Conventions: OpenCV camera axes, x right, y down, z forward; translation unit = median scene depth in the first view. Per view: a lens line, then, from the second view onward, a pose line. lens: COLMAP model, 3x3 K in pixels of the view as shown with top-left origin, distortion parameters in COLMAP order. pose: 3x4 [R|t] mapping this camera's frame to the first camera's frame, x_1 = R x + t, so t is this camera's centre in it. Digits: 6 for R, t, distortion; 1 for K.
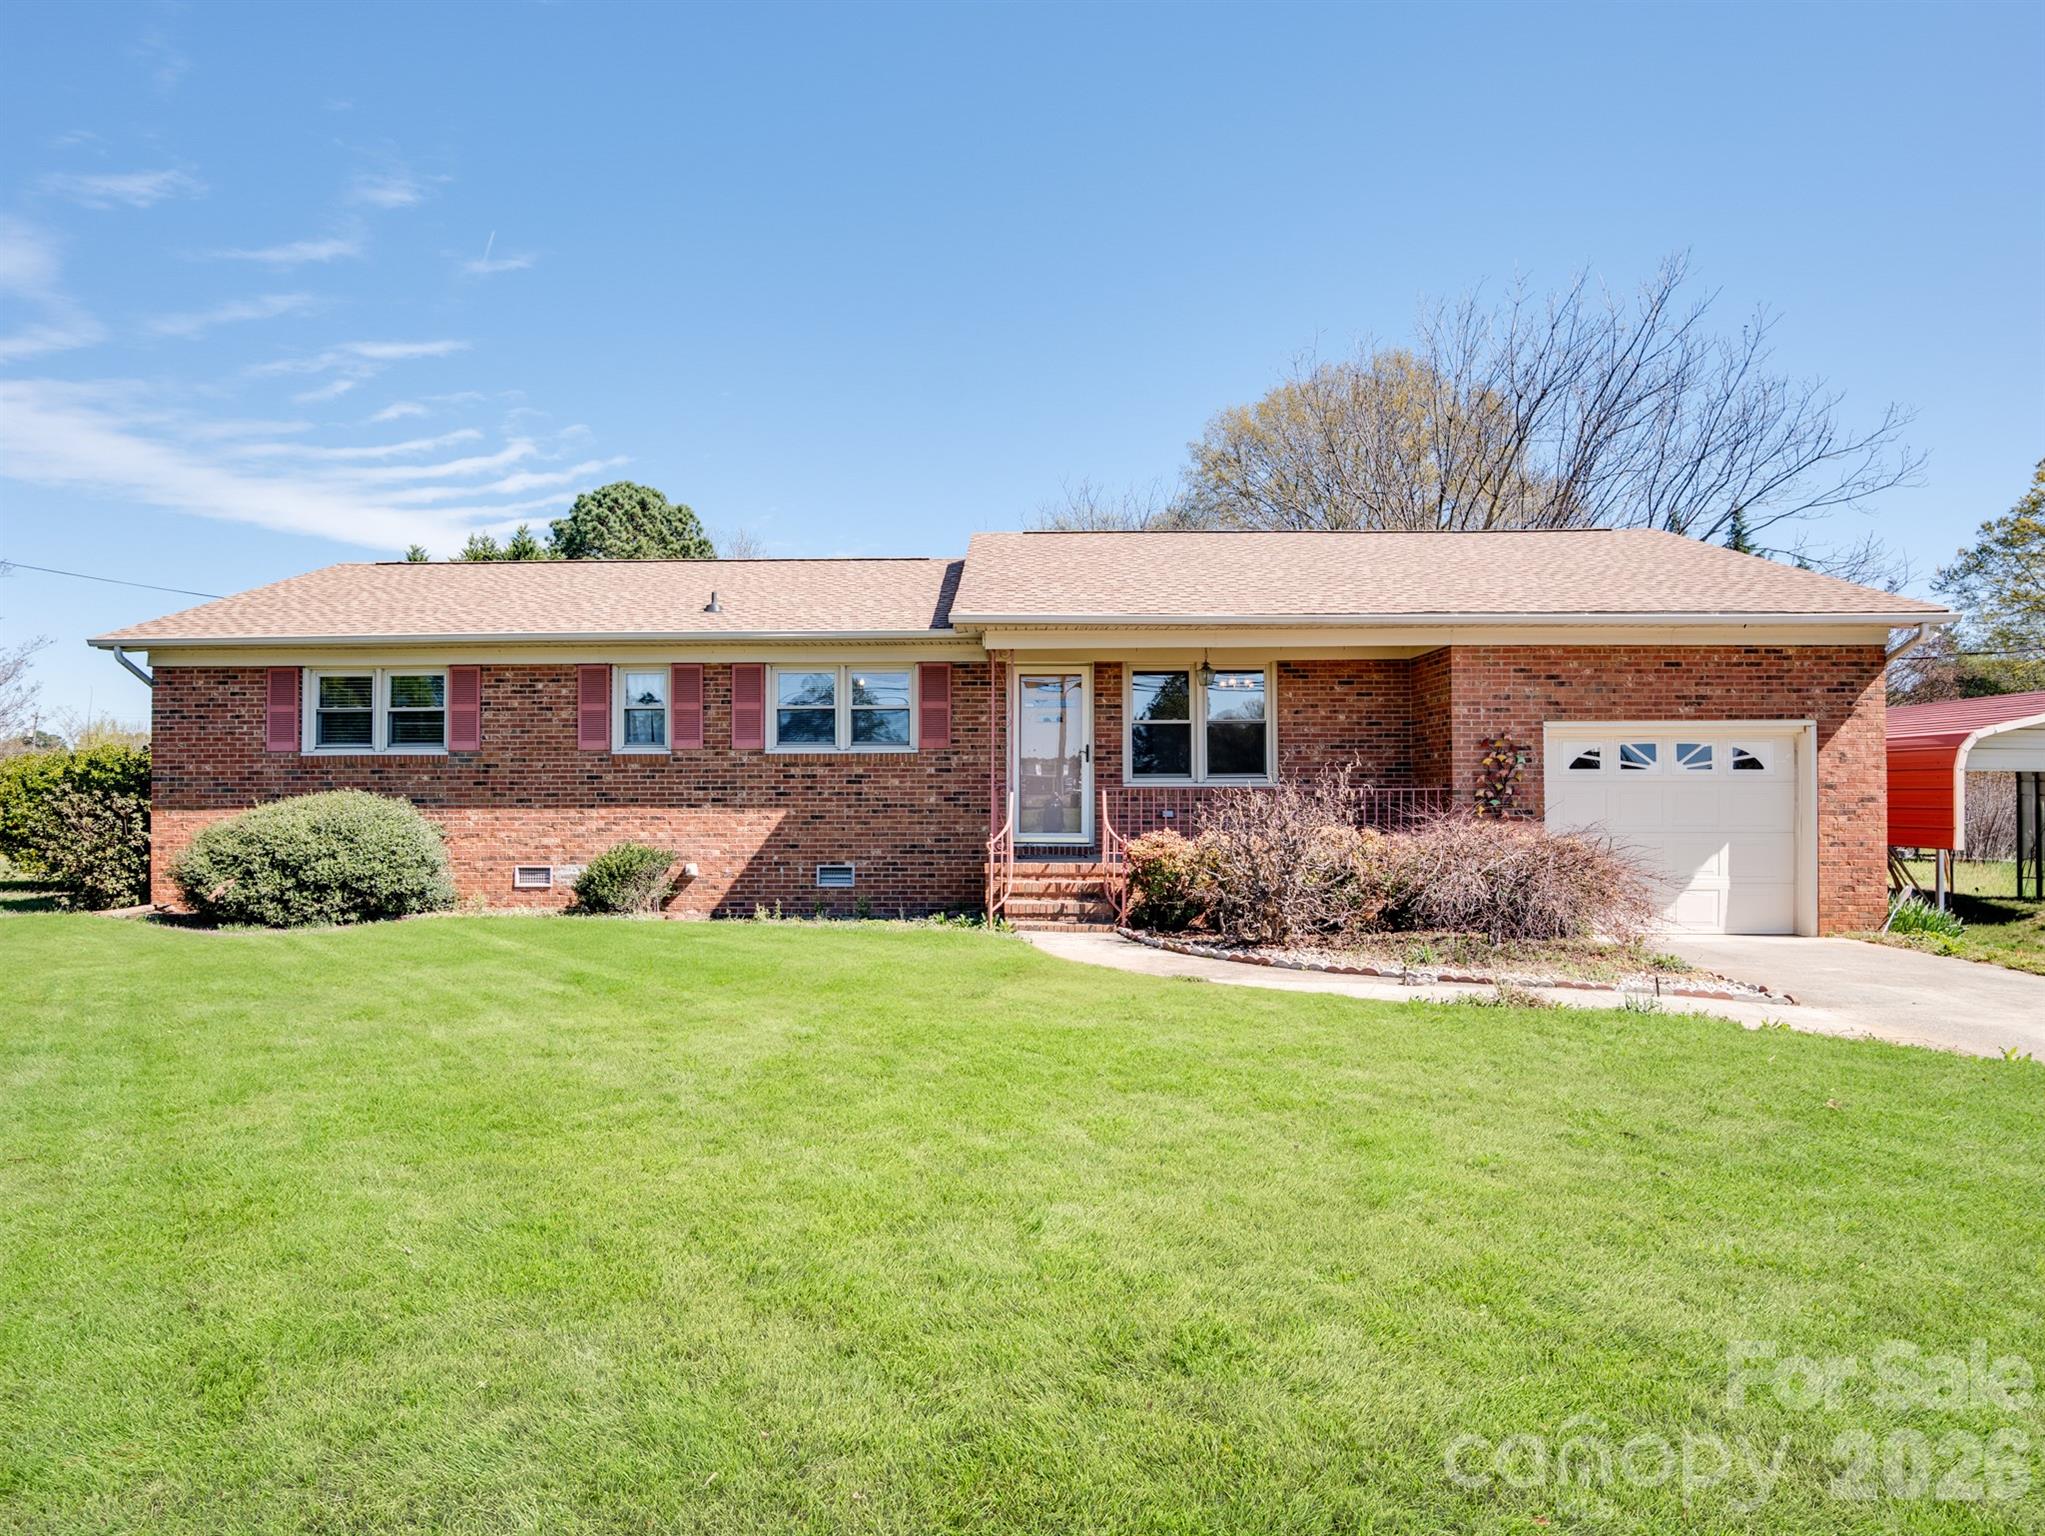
lens RADIAL K [[1147.8, 0, 1012.6], [0, 1147.8, 774.2], [0, 0, 1]] dist [-0.026555, 0.002624]
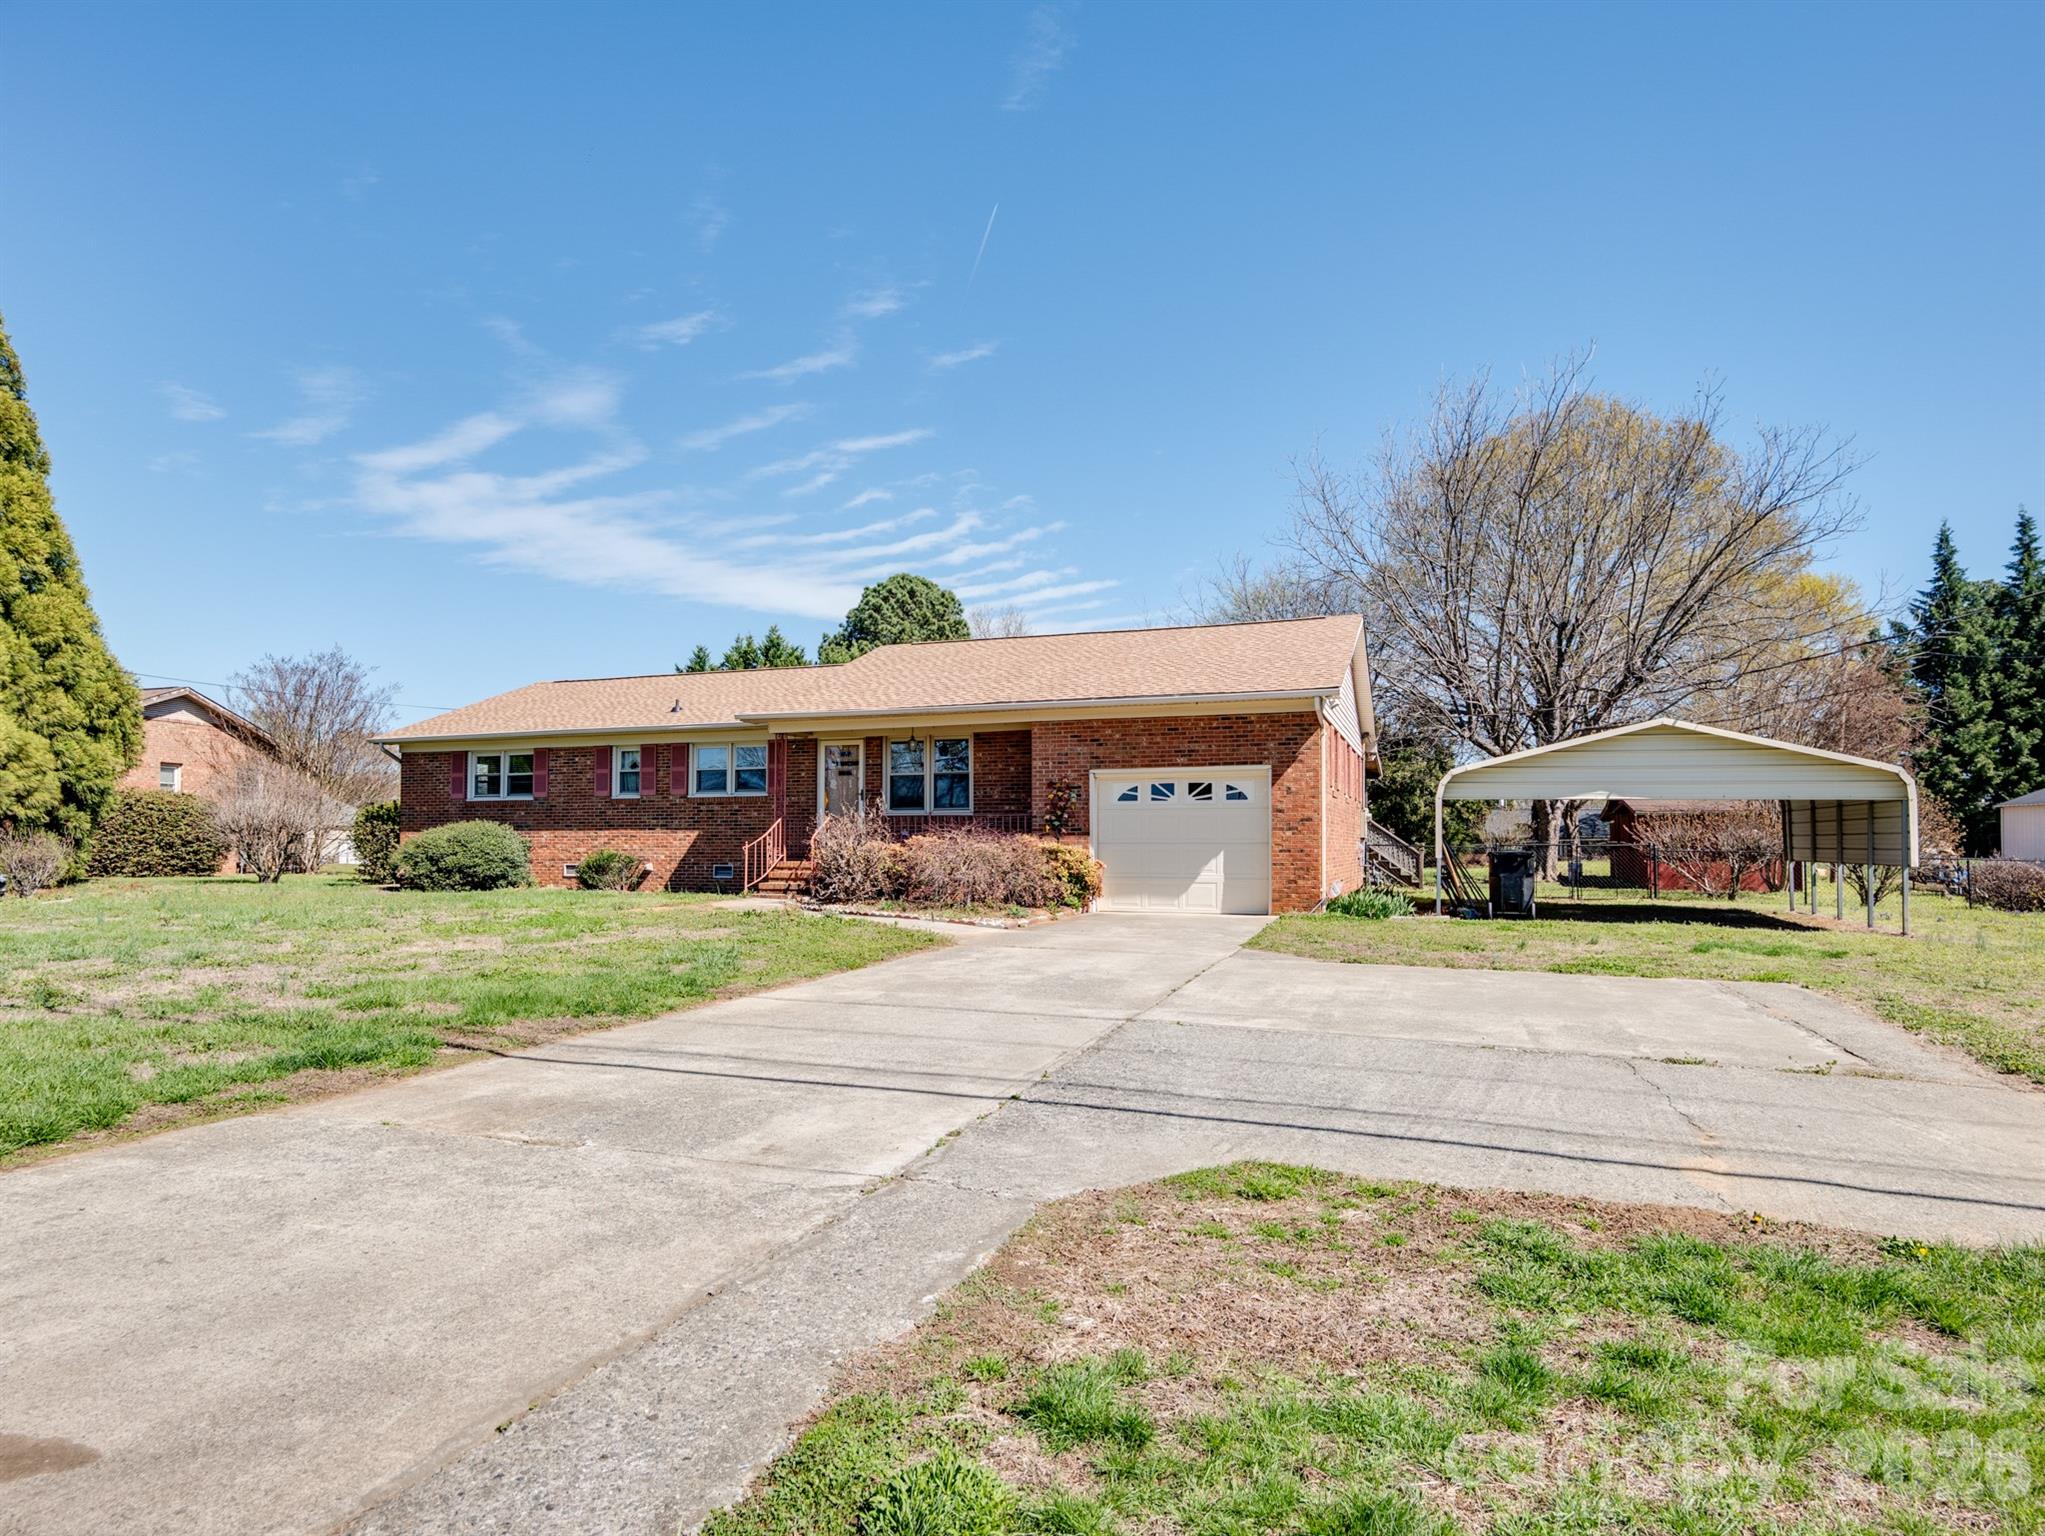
lens RADIAL K [[1141.7, 0, 1098.6], [0, 1141.7, 735.7], [0, 0, 1]] dist [-0.050841, 0.000081]
pose [[0.958875, -0.028248, -0.282420, 0.833263], [0.007873, 0.997299, -0.073021, 0.018135], [0.283720, 0.067795, 0.956508, -0.416248]]
